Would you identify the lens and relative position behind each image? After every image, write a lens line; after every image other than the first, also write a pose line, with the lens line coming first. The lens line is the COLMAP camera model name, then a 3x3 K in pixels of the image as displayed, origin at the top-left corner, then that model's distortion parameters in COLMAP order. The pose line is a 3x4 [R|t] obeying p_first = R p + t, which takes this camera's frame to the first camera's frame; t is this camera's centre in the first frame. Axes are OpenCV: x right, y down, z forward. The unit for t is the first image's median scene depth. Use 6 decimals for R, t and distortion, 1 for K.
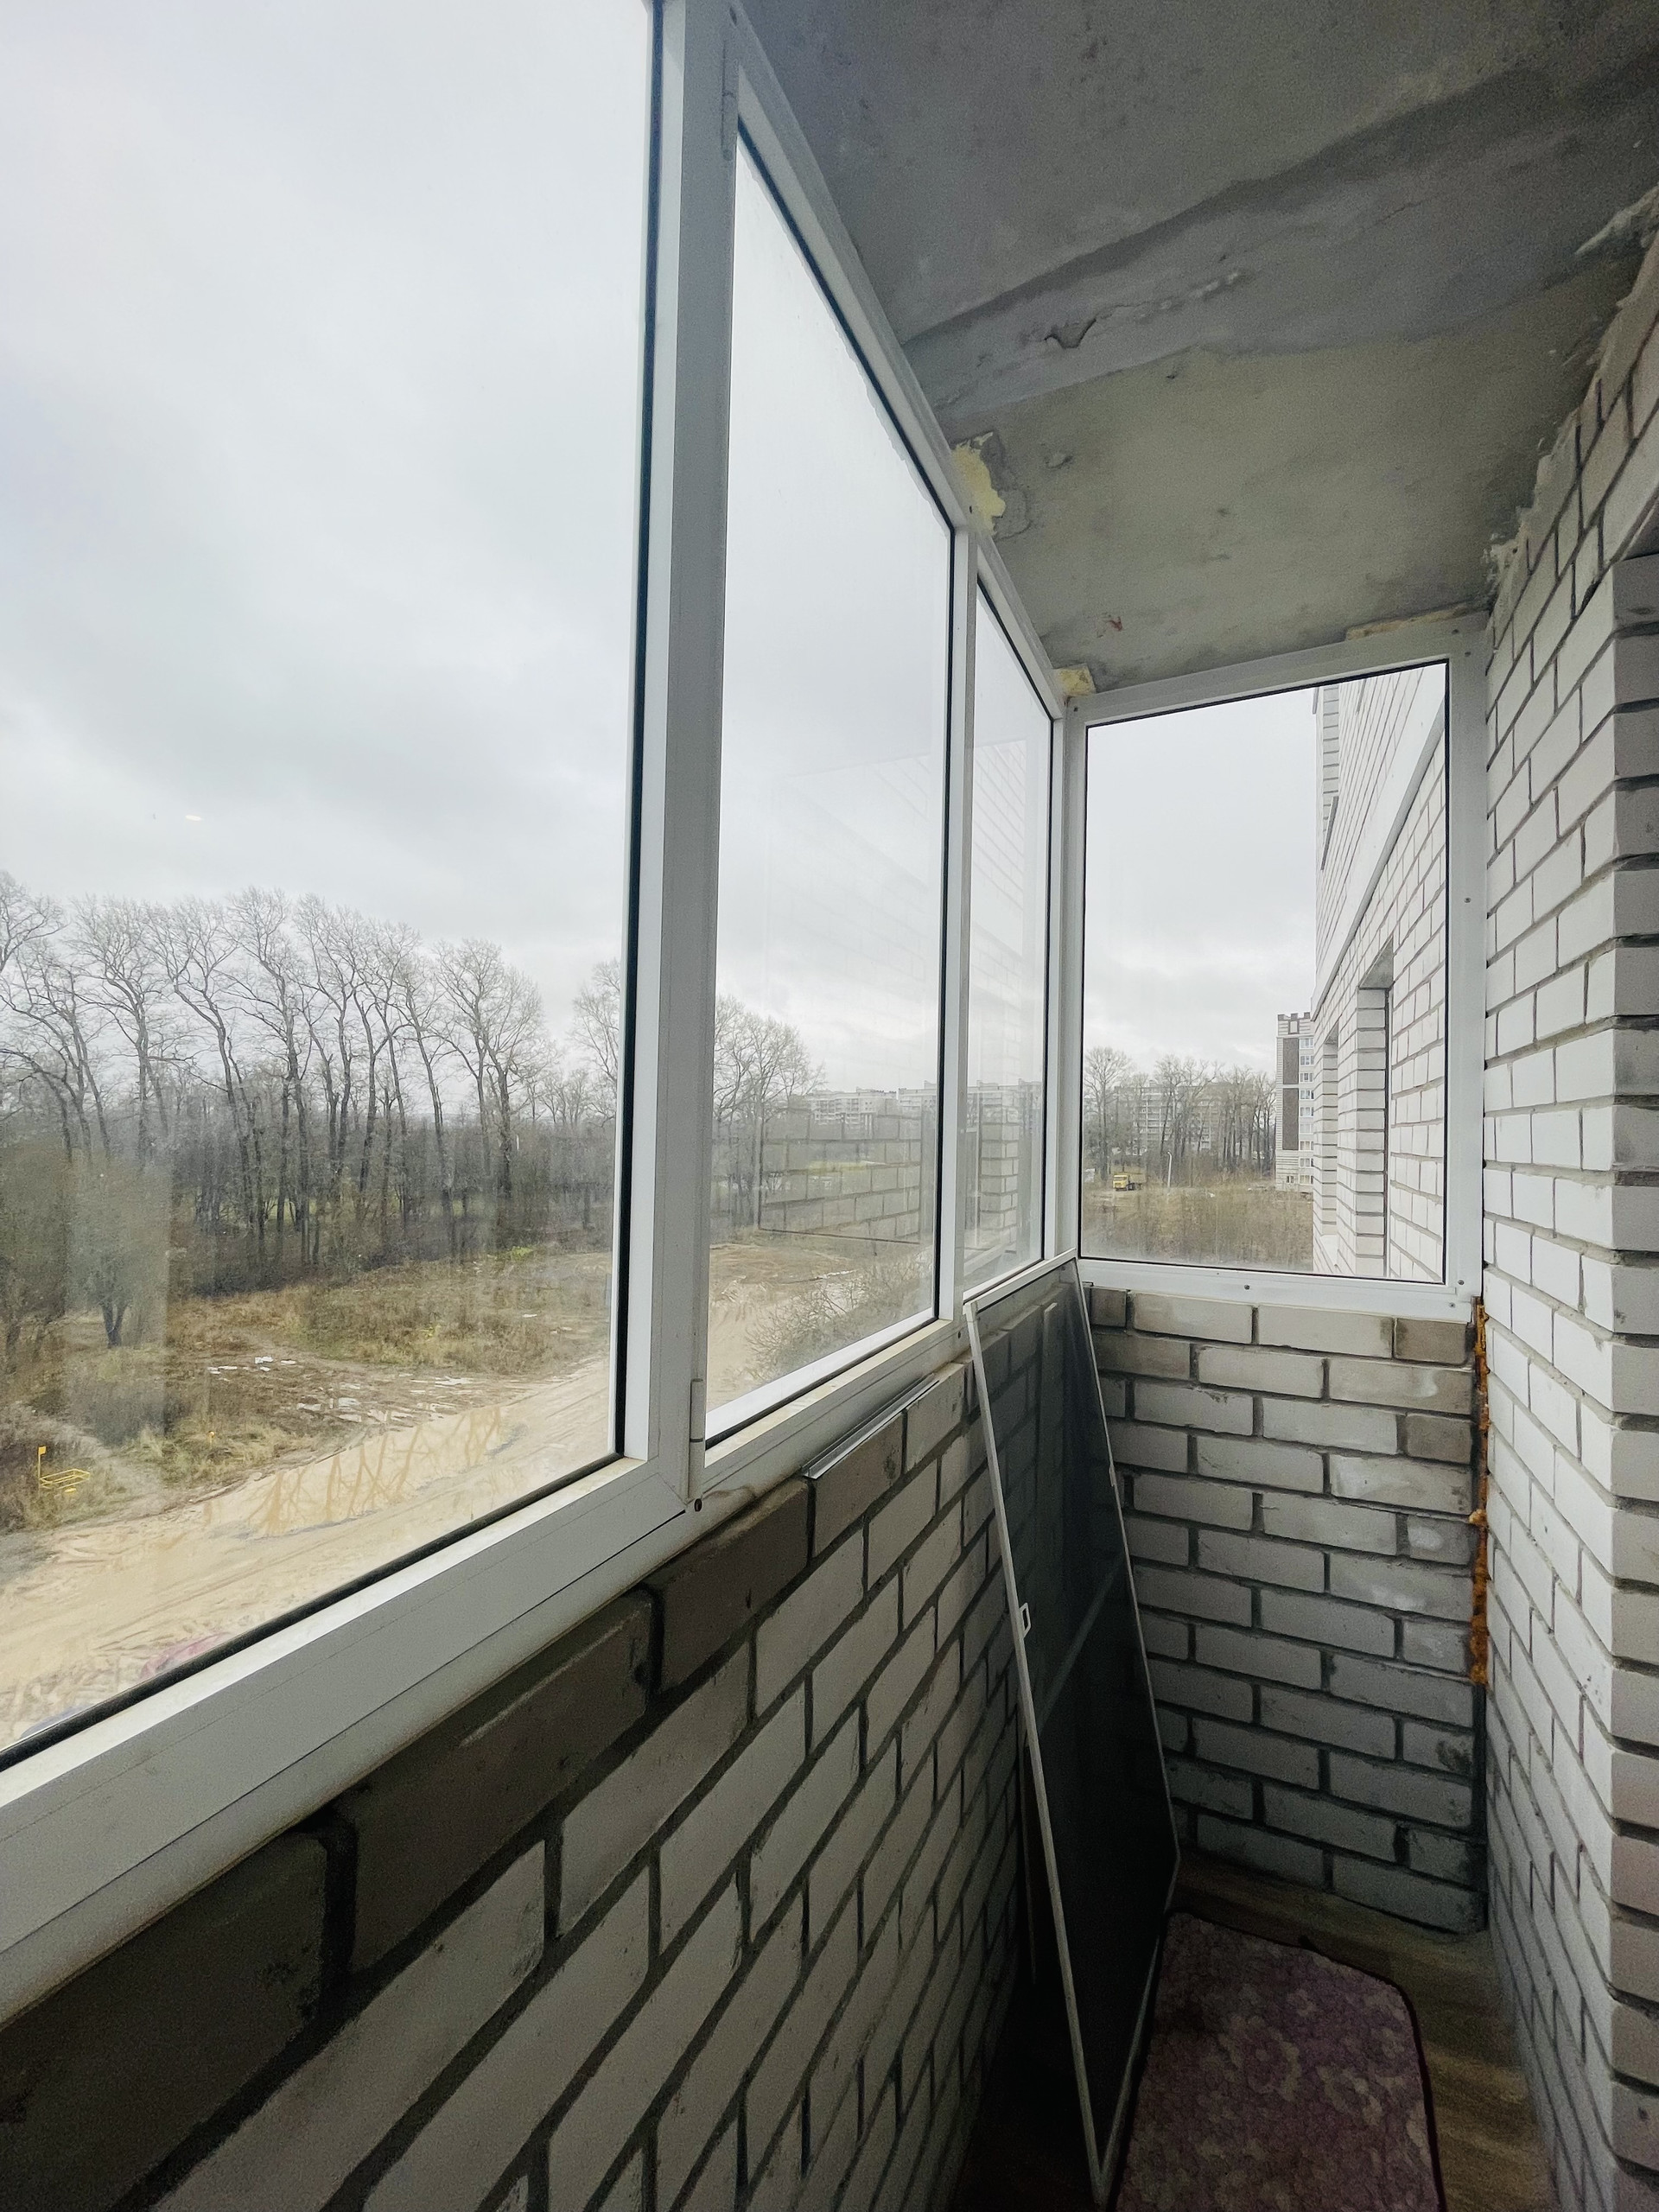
lens RADIAL K [[890.3, 0, 826.5], [0, 890.3, 1114.4], [0, 0, 1]] dist [-0.005882, -0.000826]
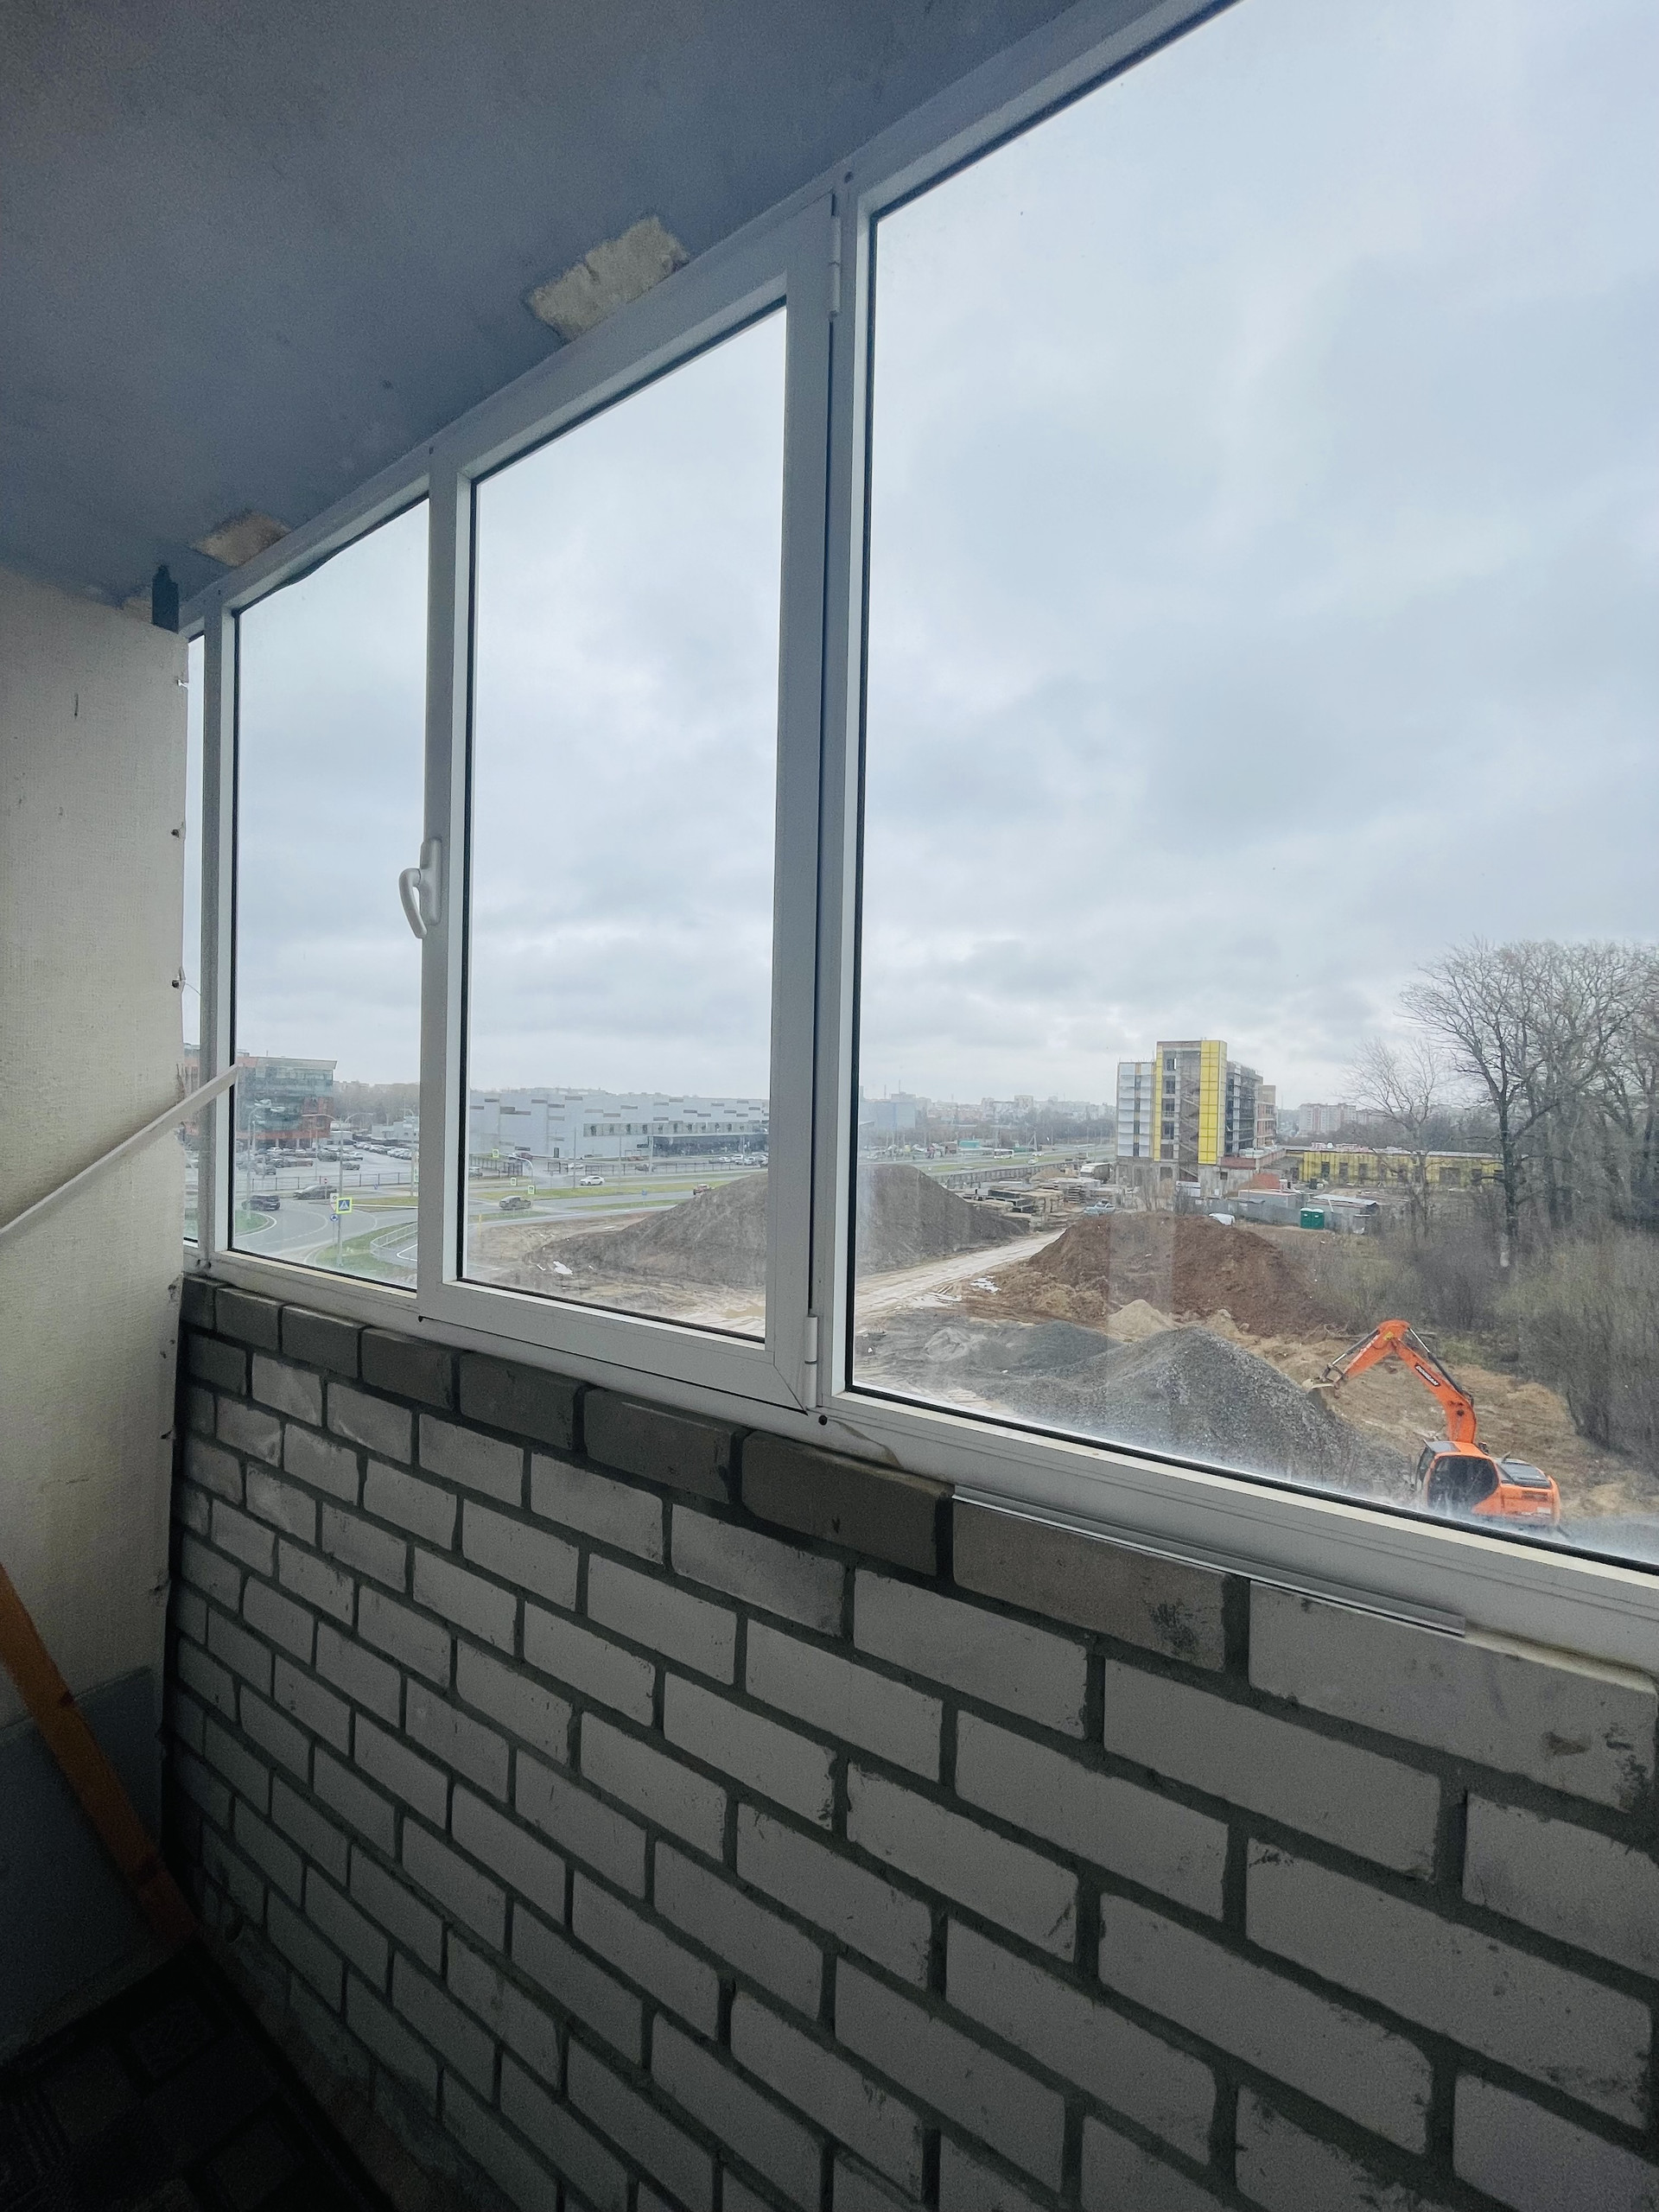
lens RADIAL K [[890.3, 0, 826.5], [0, 890.3, 1114.4], [0, 0, 1]] dist [-0.005882, -0.000826]
pose [[-0.125324, -0.010353, -0.992062, 1.063599], [-0.009058, 0.999916, -0.009291, 0.020425], [0.992074, 0.007822, -0.125407, 1.120209]]
